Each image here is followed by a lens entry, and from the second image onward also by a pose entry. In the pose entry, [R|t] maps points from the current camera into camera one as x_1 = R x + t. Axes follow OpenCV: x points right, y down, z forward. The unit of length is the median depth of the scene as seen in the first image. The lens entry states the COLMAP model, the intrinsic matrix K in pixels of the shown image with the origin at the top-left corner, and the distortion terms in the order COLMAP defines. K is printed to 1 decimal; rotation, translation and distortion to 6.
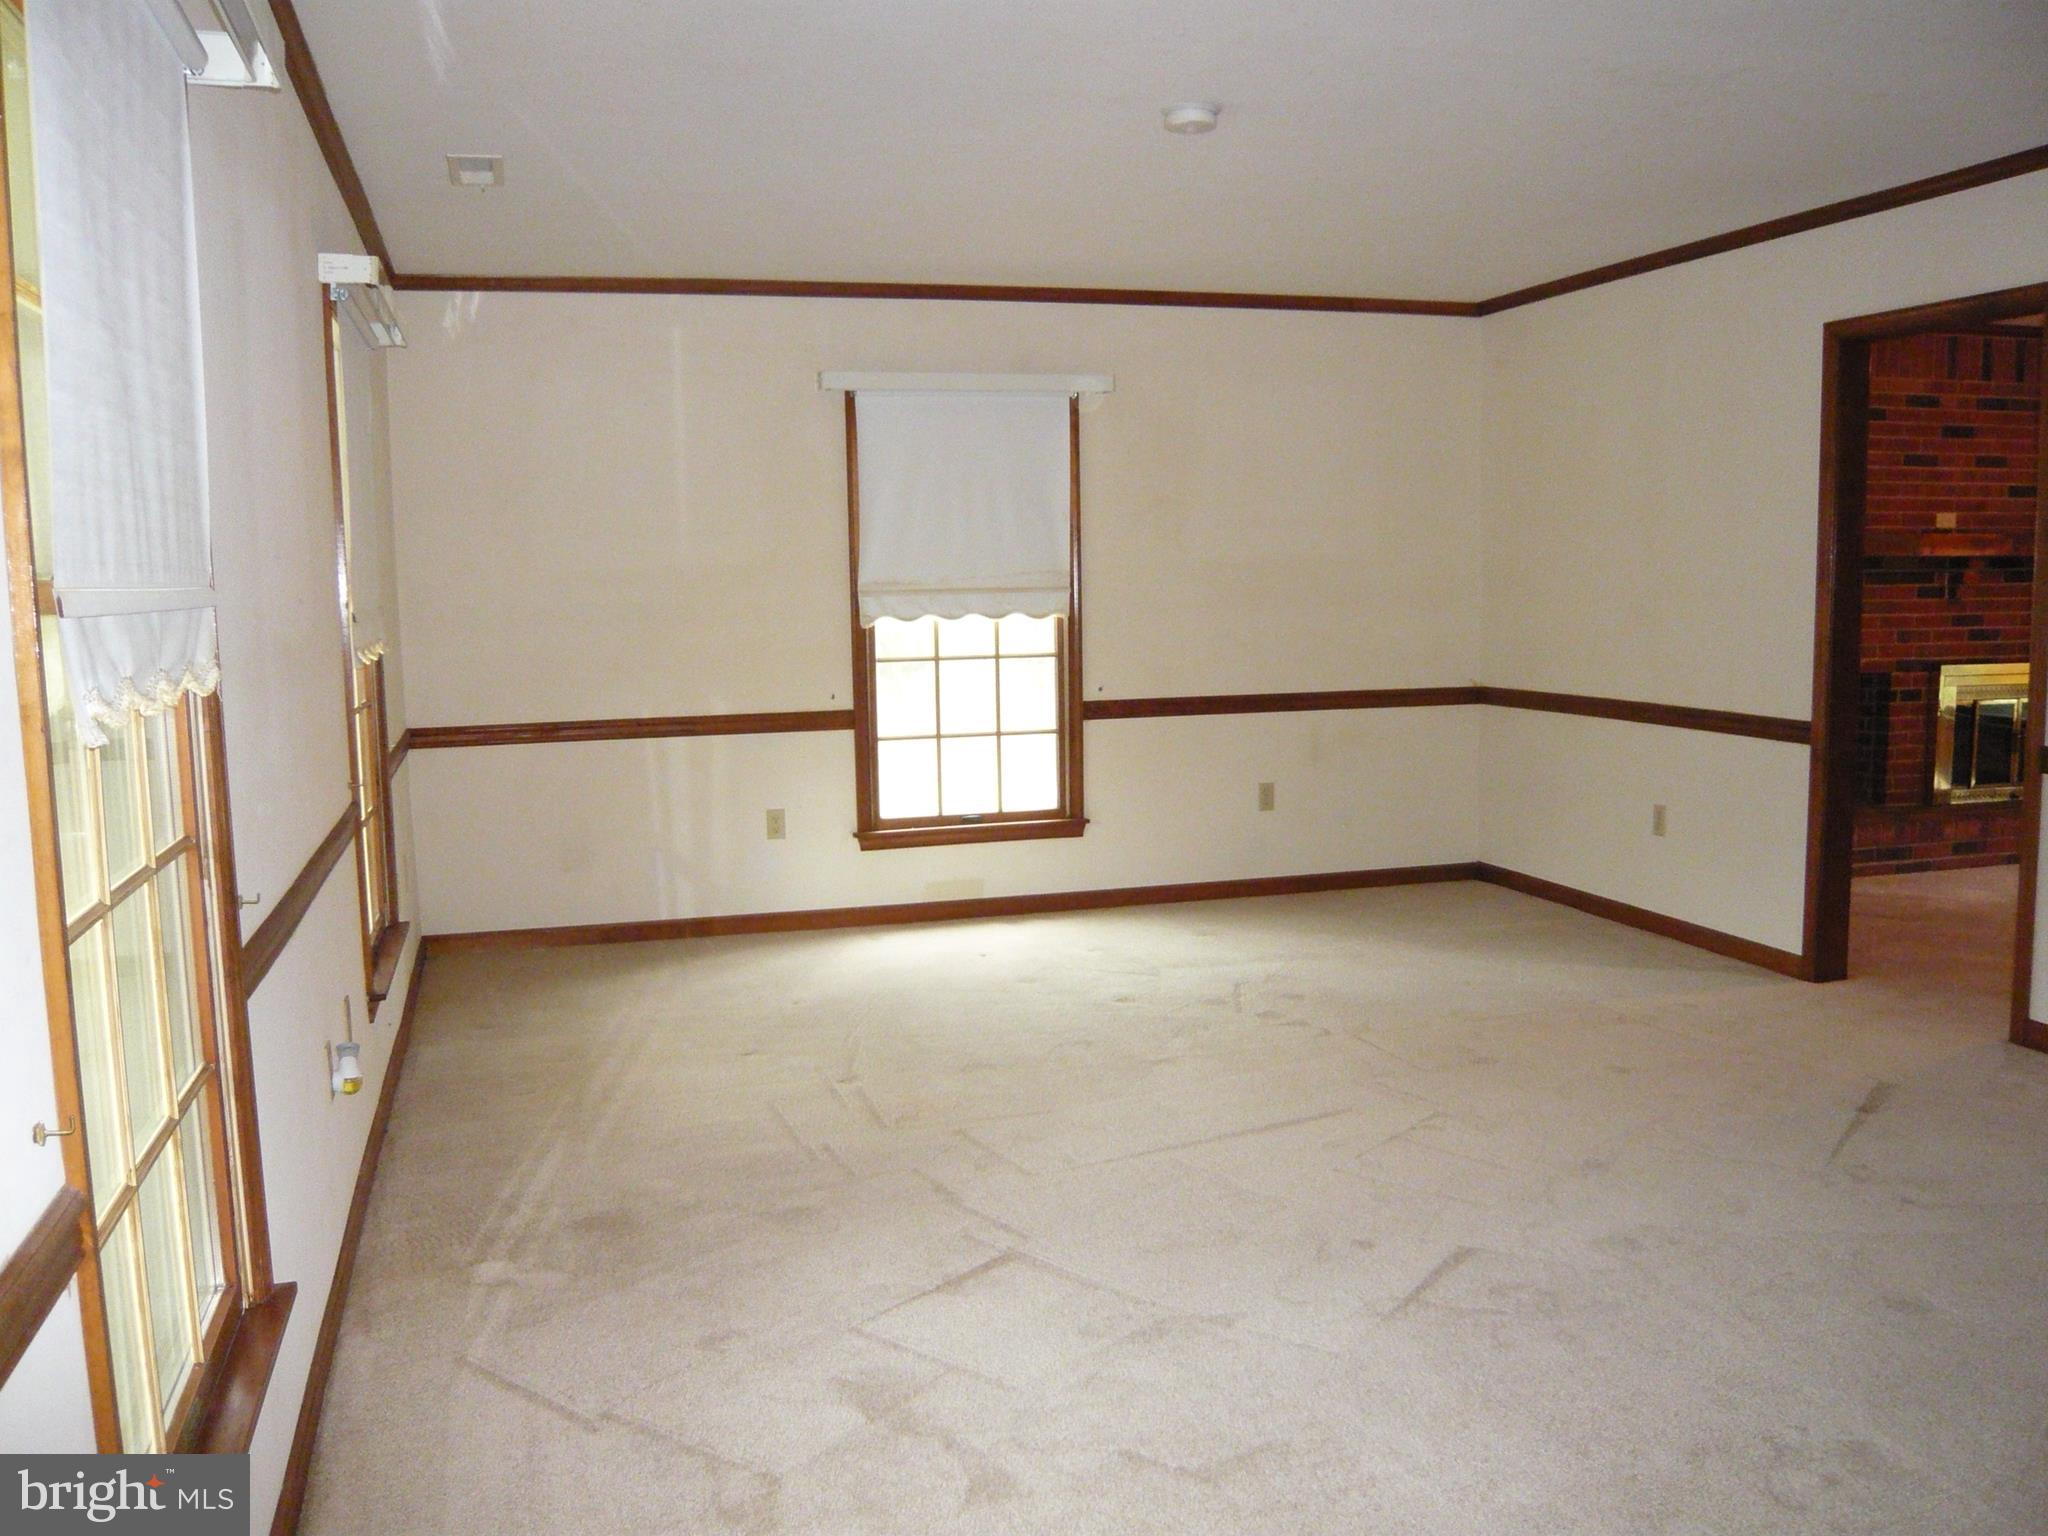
lens RADIAL K [[1710.2, 0, 1027.5], [0, 1710.2, 771.4], [0, 0, 1]] dist [-0.015272, -0.000731]
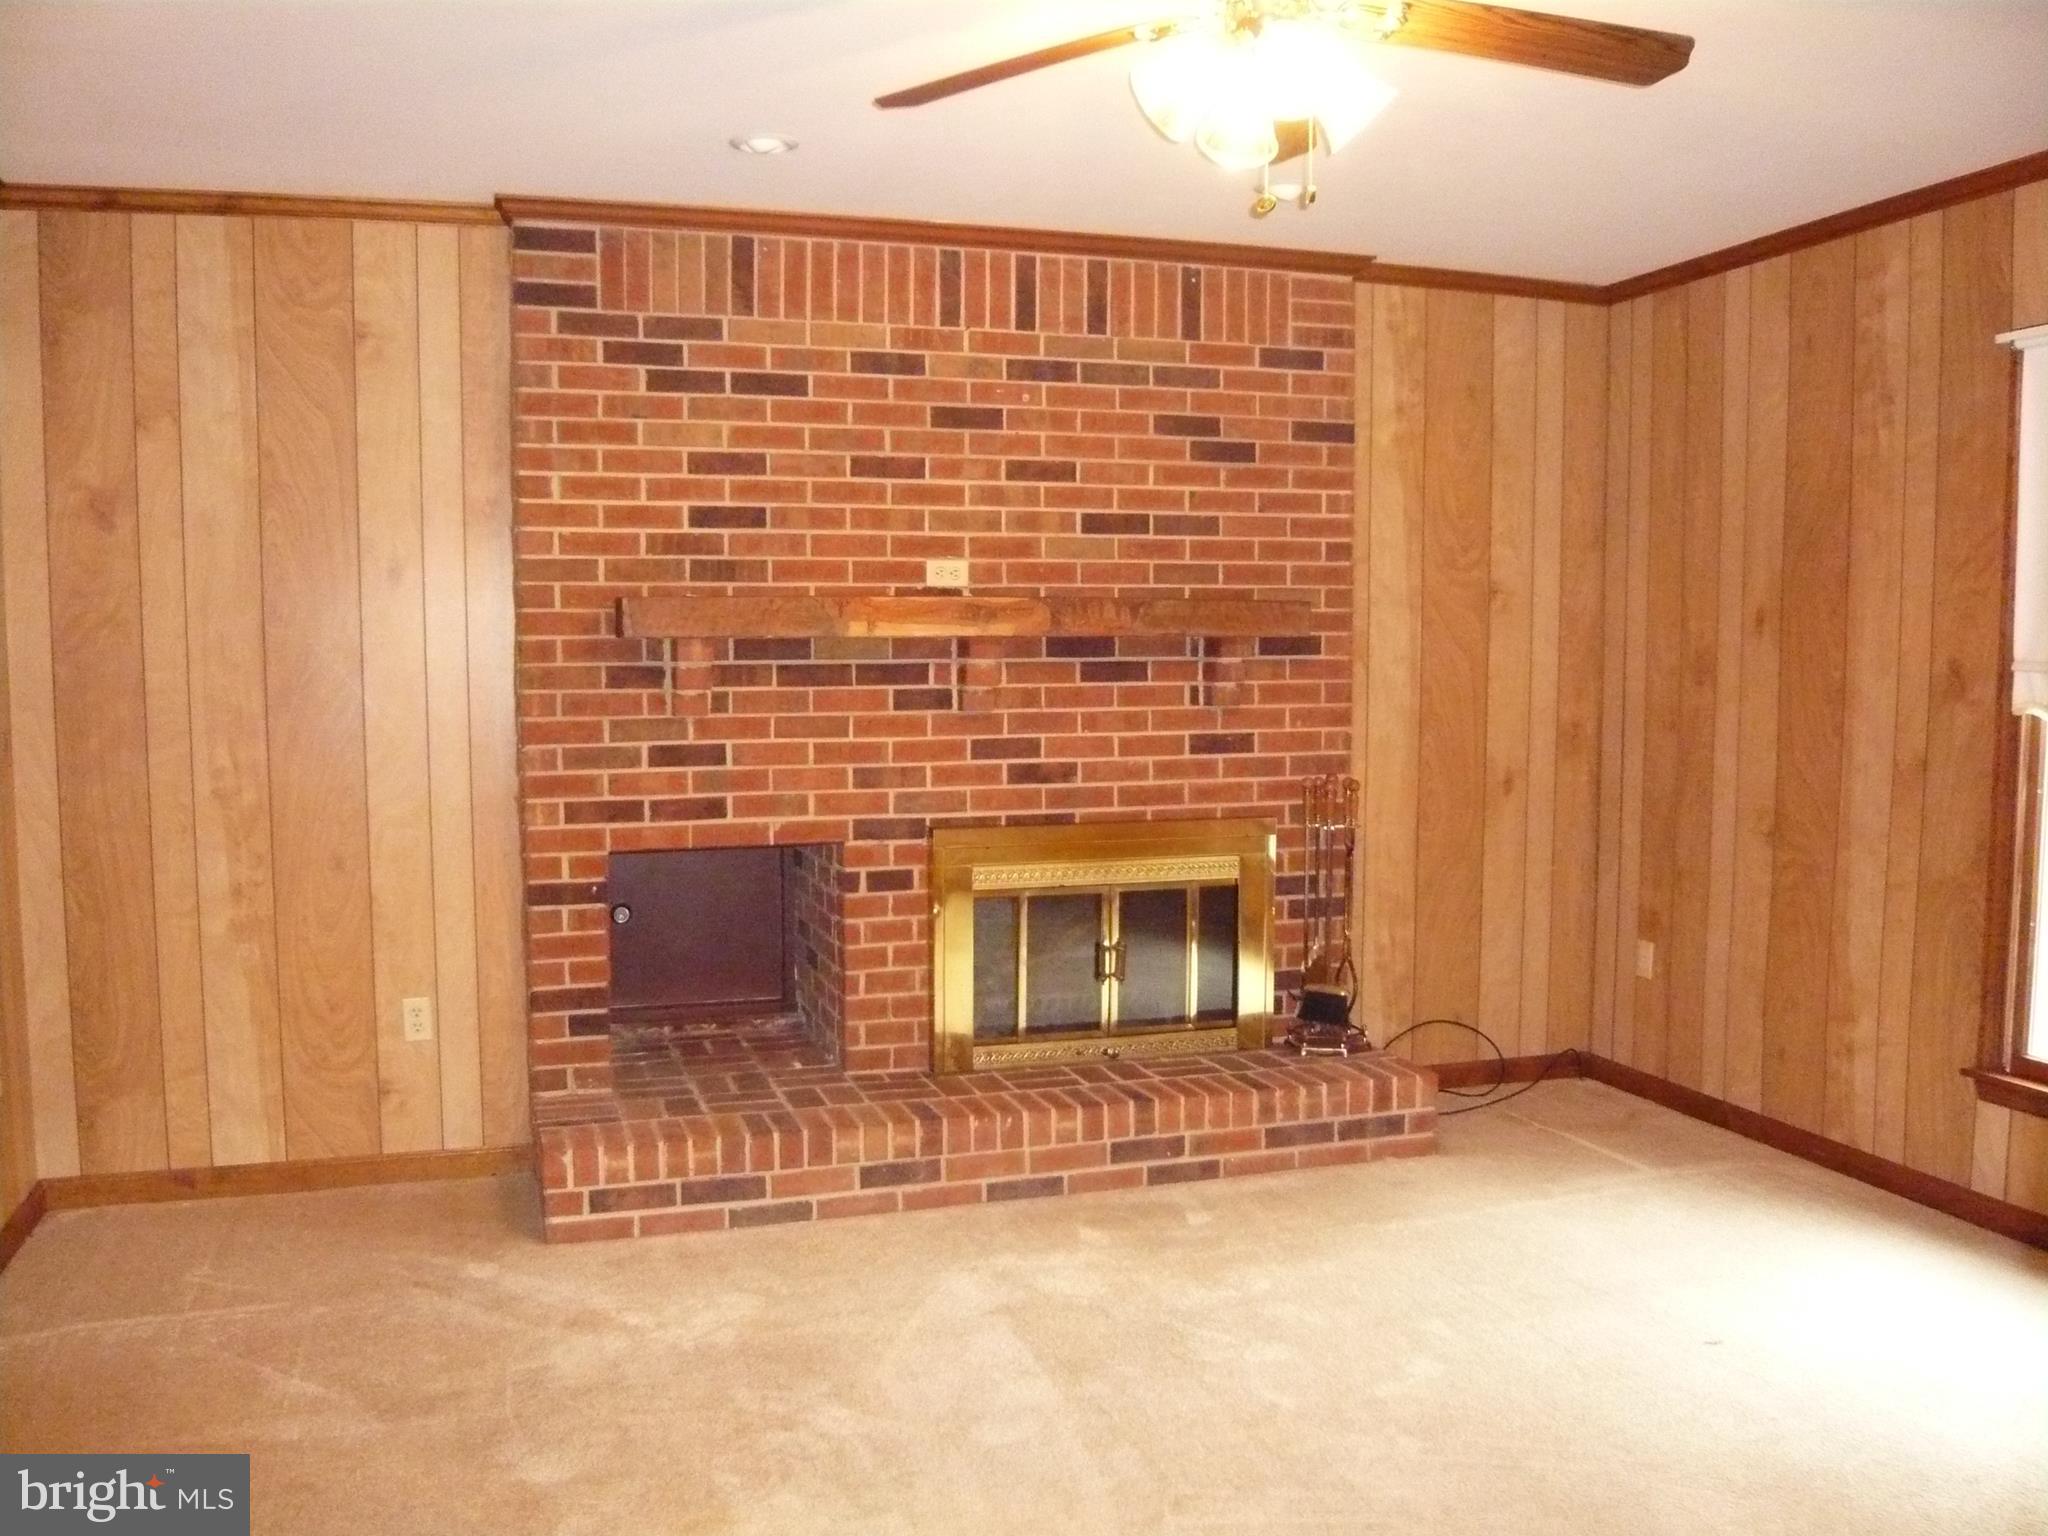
lens RADIAL K [[1710.2, 0, 1023.3], [0, 1710.2, 768.7], [0, 0, 1]] dist [-0.015272, -0.000731]
pose [[0.999565, 0.008126, -0.028361, 0.582013], [-0.009144, 0.999312, -0.035946, -0.062100], [0.028049, 0.036189, 0.998951, 0.434445]]
